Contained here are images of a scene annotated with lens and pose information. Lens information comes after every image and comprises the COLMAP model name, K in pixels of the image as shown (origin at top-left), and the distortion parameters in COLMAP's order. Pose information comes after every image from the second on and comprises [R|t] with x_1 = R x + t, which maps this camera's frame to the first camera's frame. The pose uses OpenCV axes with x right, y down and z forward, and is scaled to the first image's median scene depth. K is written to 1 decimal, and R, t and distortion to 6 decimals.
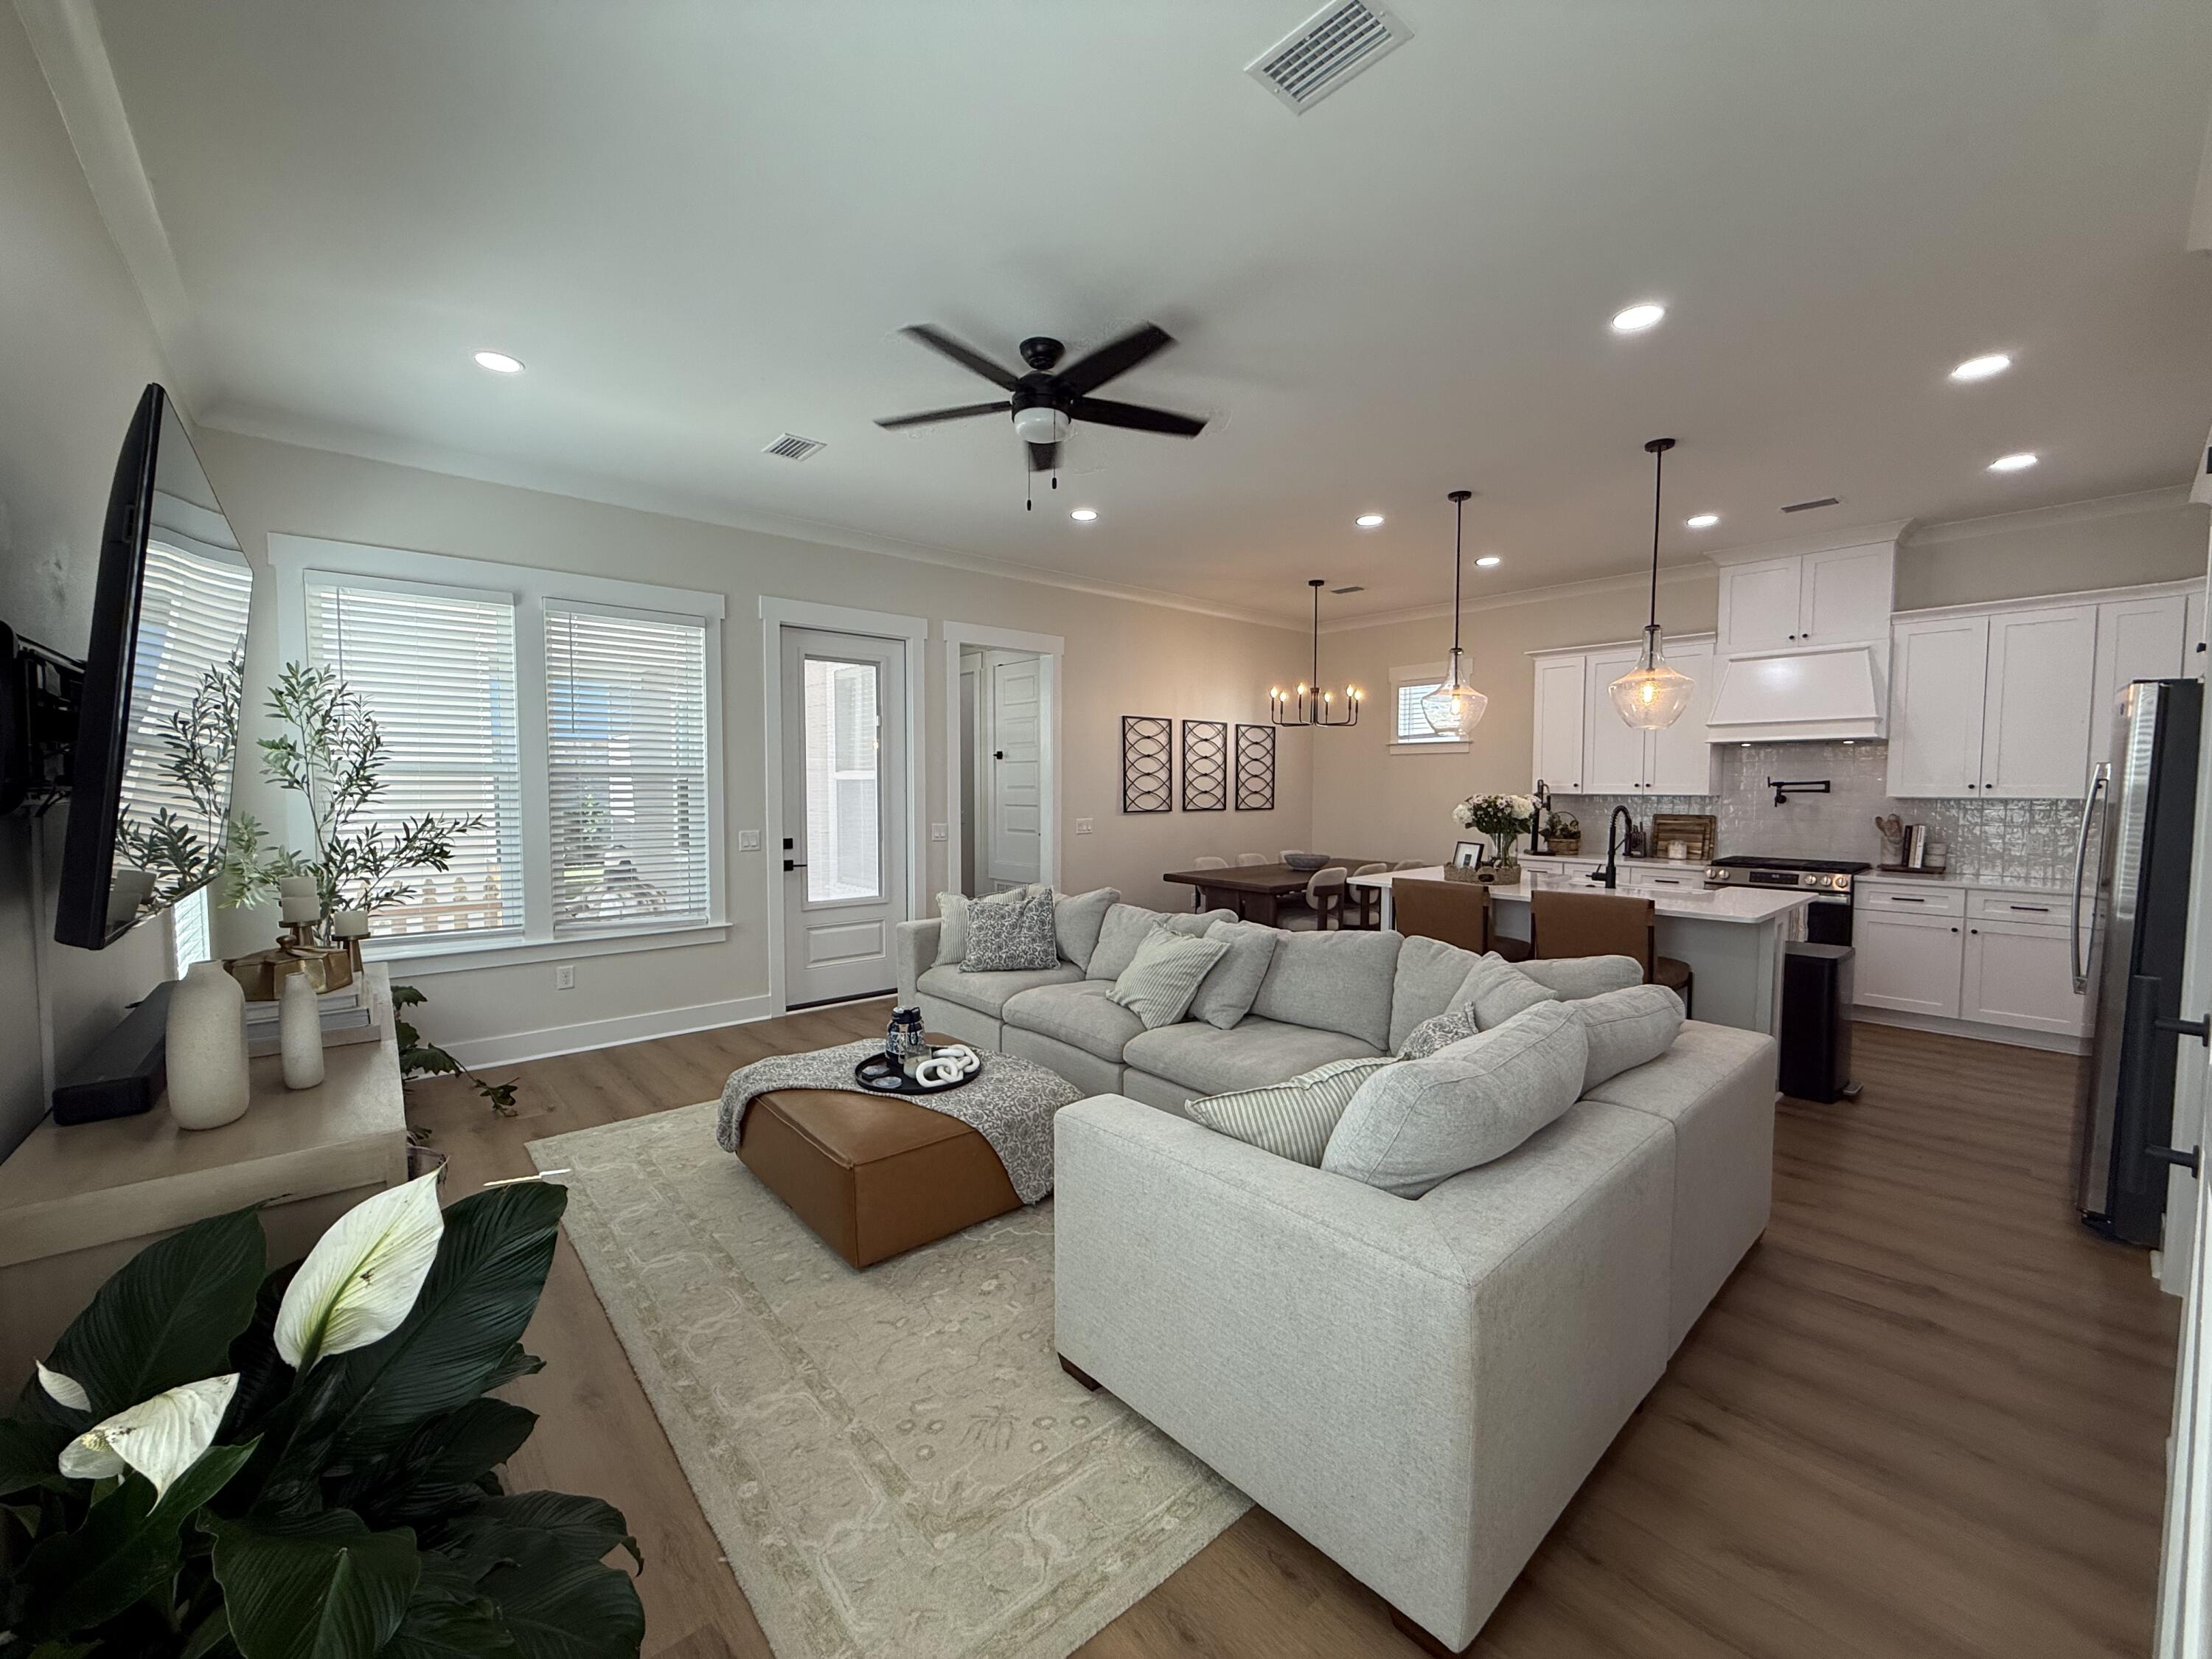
lens RADIAL K [[886.9, 0, 1097.6], [0, 886.9, 835.0], [0, 0, 1]] dist [0.002921, -0.000410]
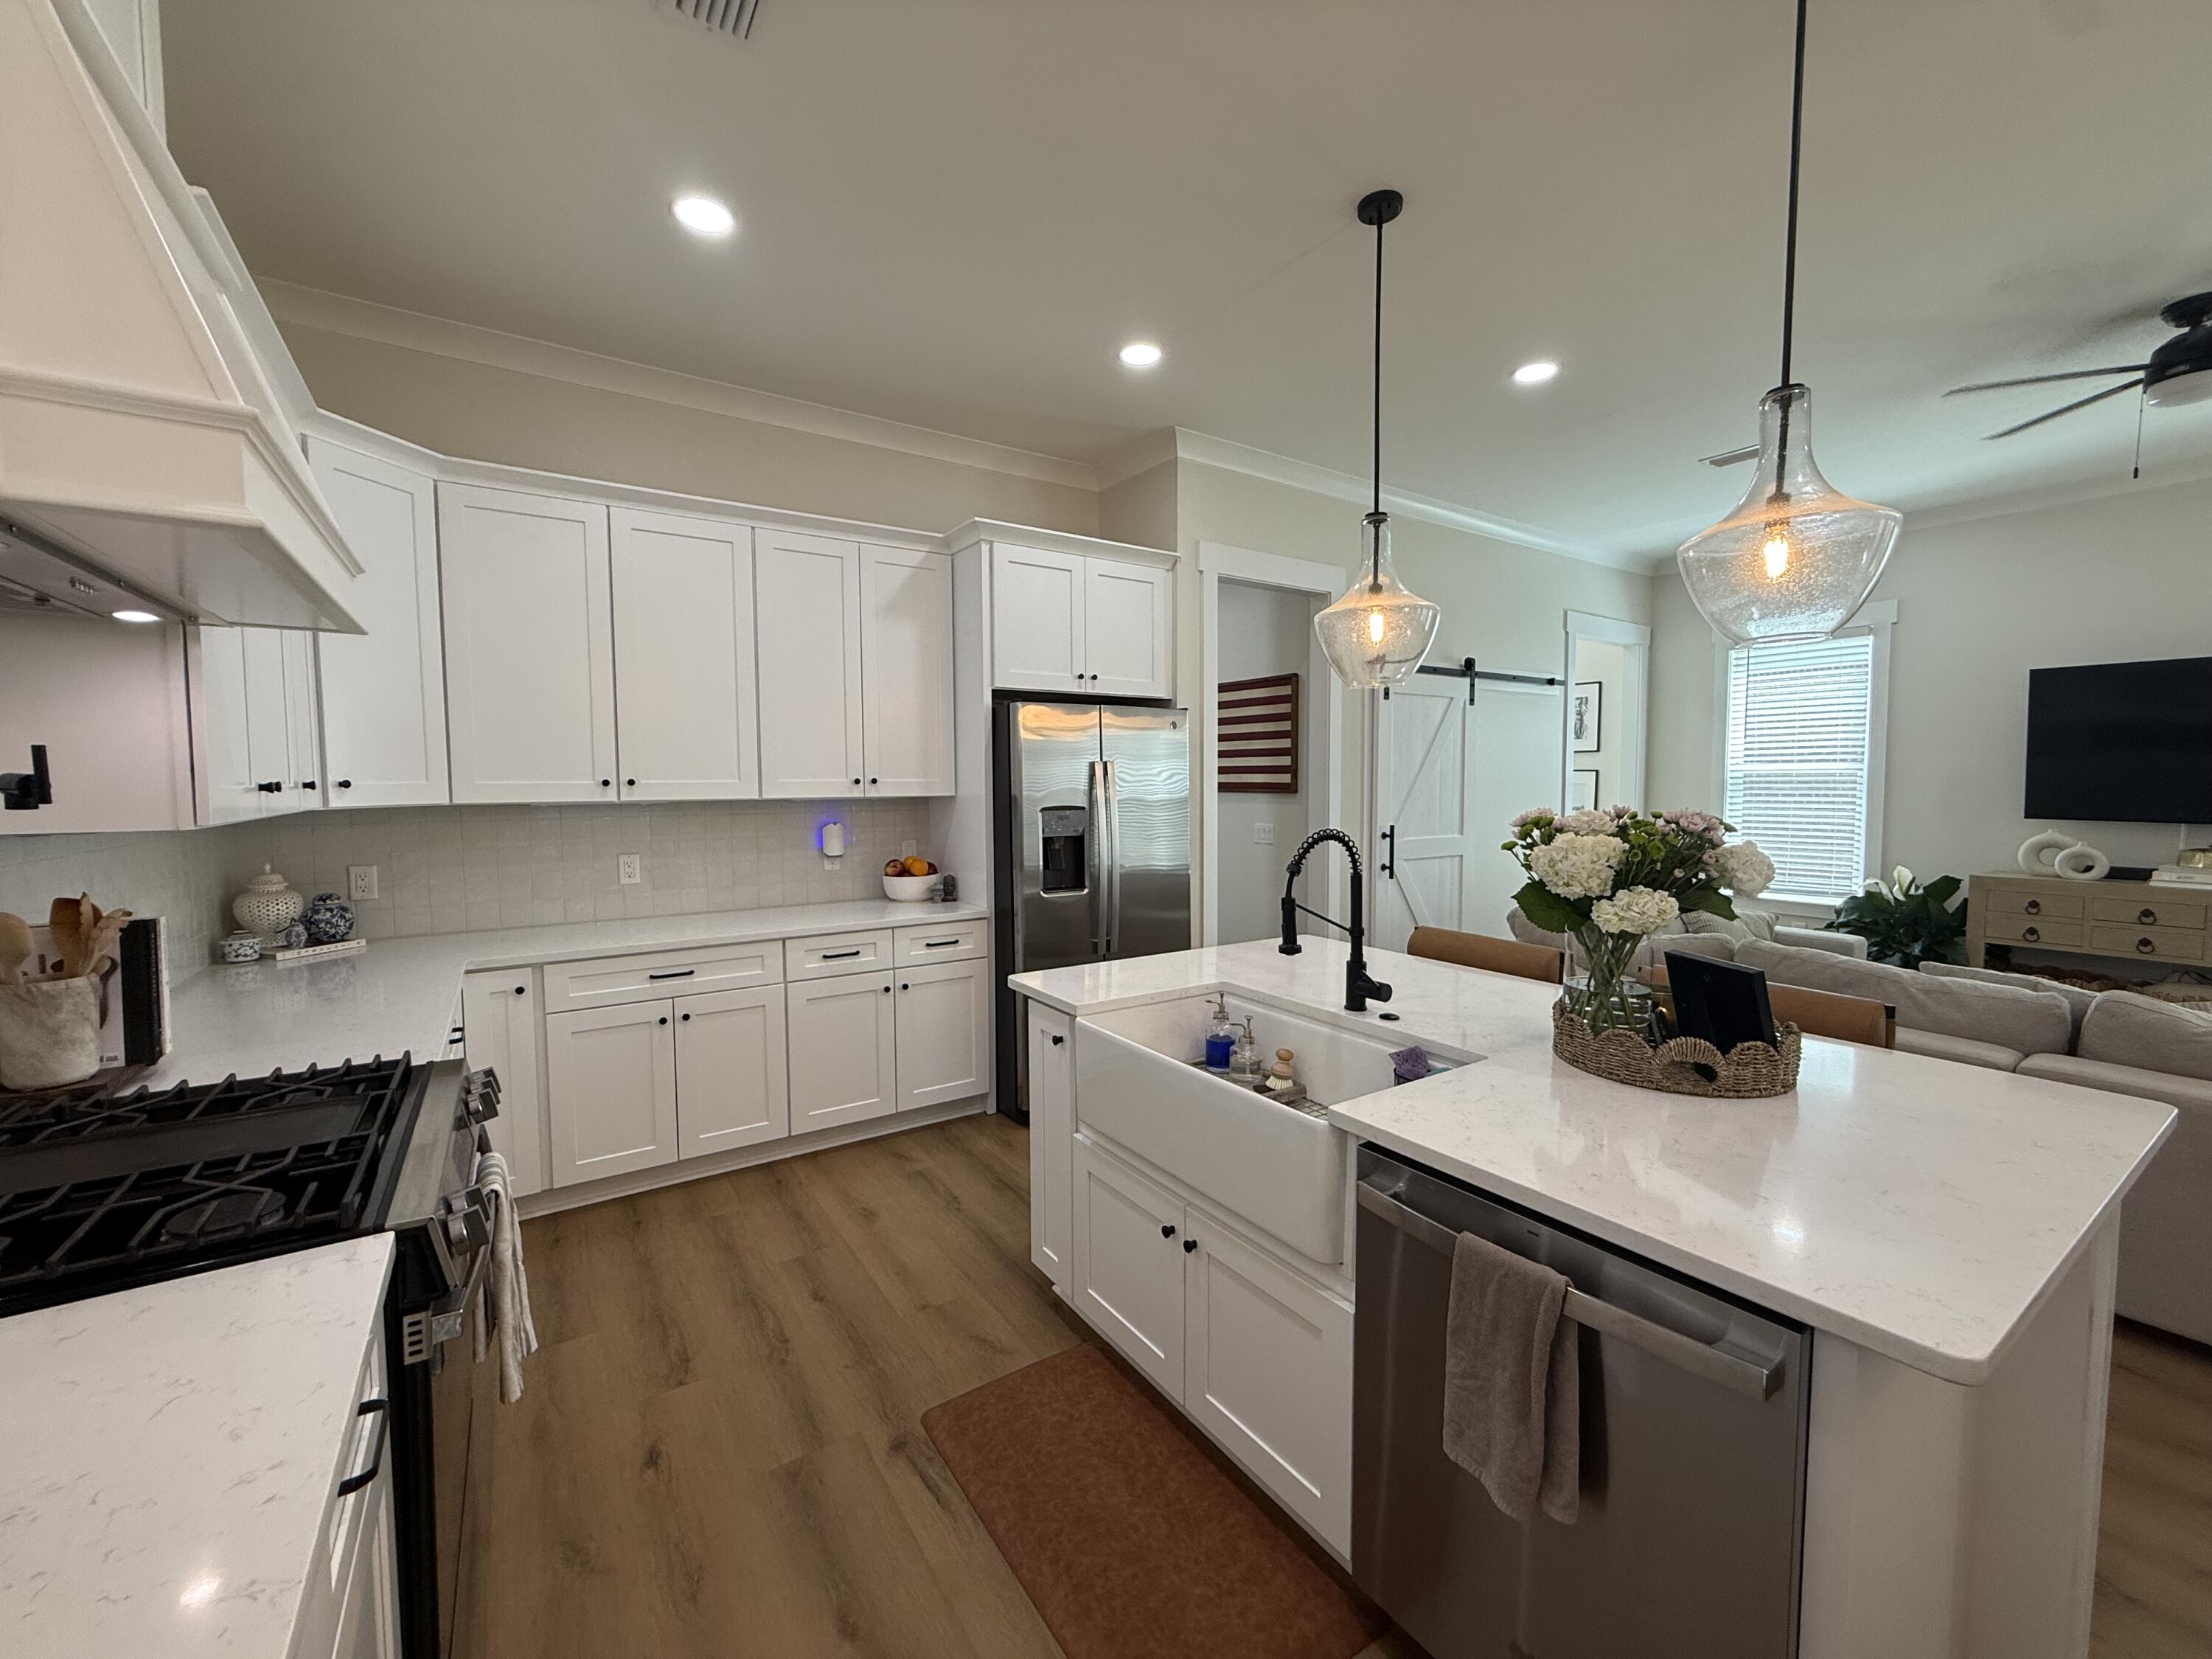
lens RADIAL K [[886.9, 0, 1103.6], [0, 886.9, 826.8], [0, 0, 1]] dist [0.002921, -0.000410]
pose [[-0.992264, -0.006203, 0.123992, 0.475395], [0.008071, 0.993415, 0.114291, -0.062863], [-0.123885, 0.114408, -0.985679, 1.061391]]
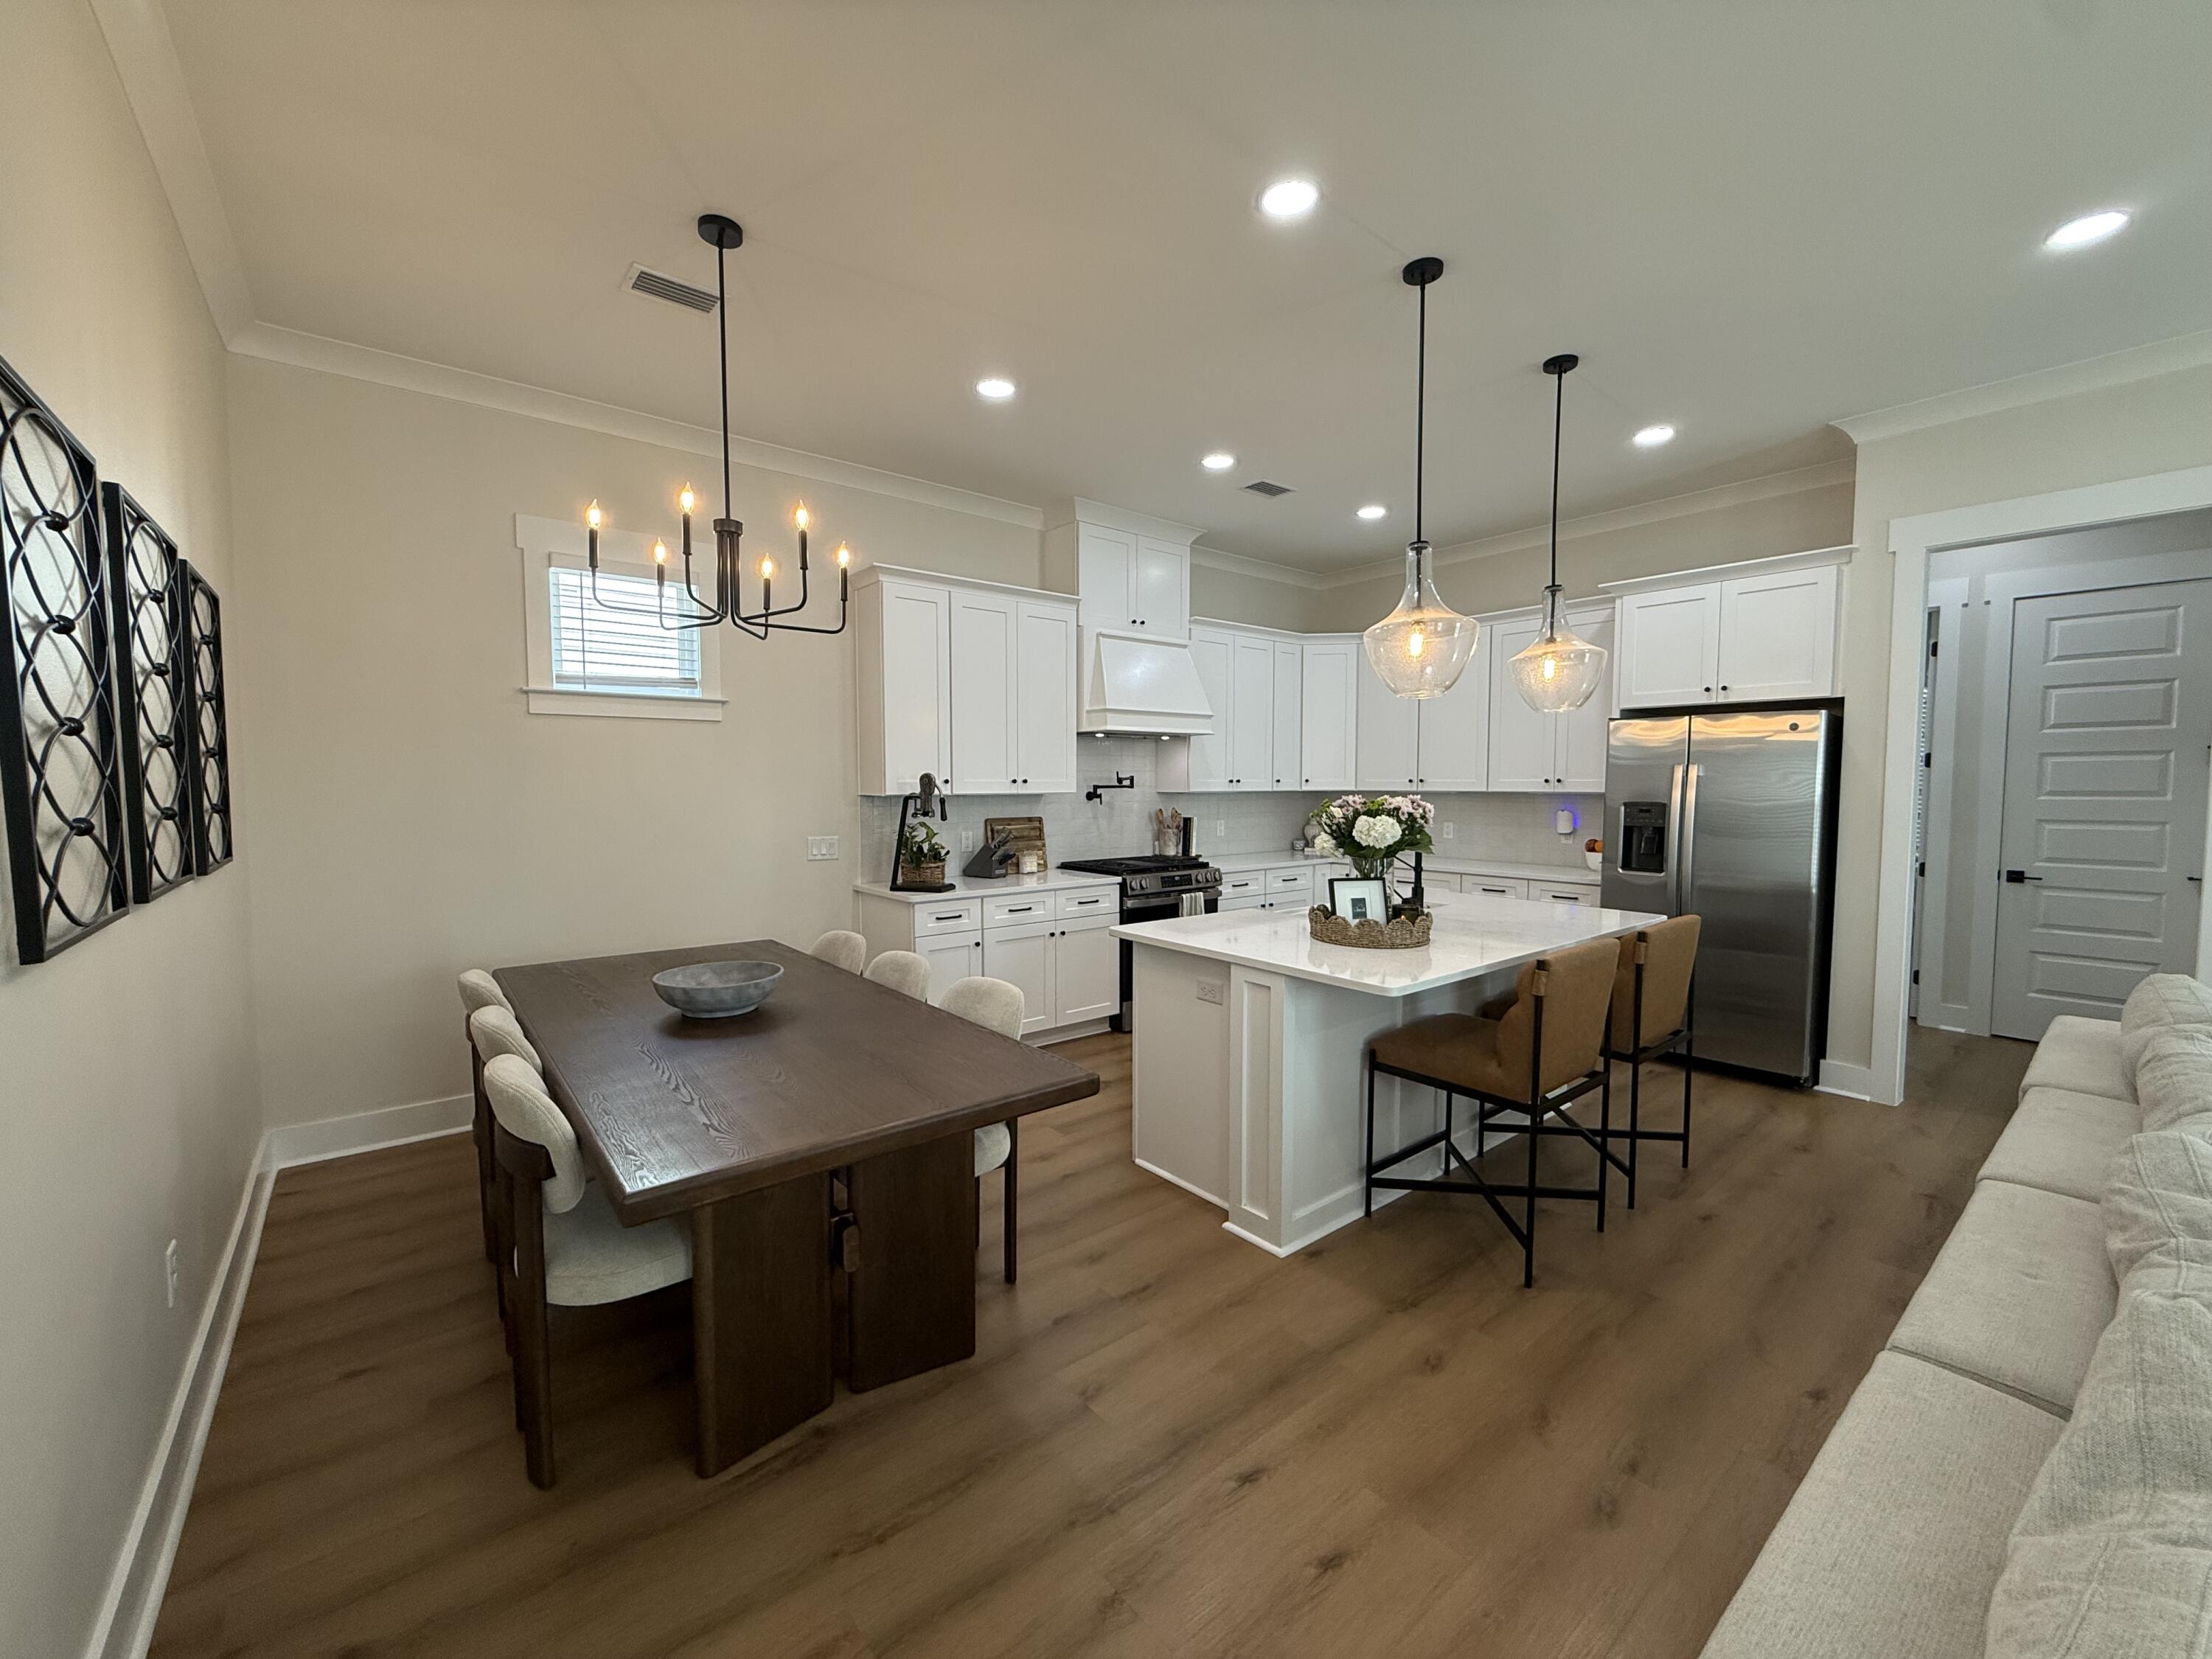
lens RADIAL K [[886.9, 0, 1100.8], [0, 886.9, 833.3], [0, 0, 1]] dist [0.002921, -0.000410]
pose [[0.034769, -0.062207, 0.997457, -0.140889], [0.056904, 0.996565, 0.060168, -0.053146], [-0.997774, 0.054667, 0.038190, 0.905361]]
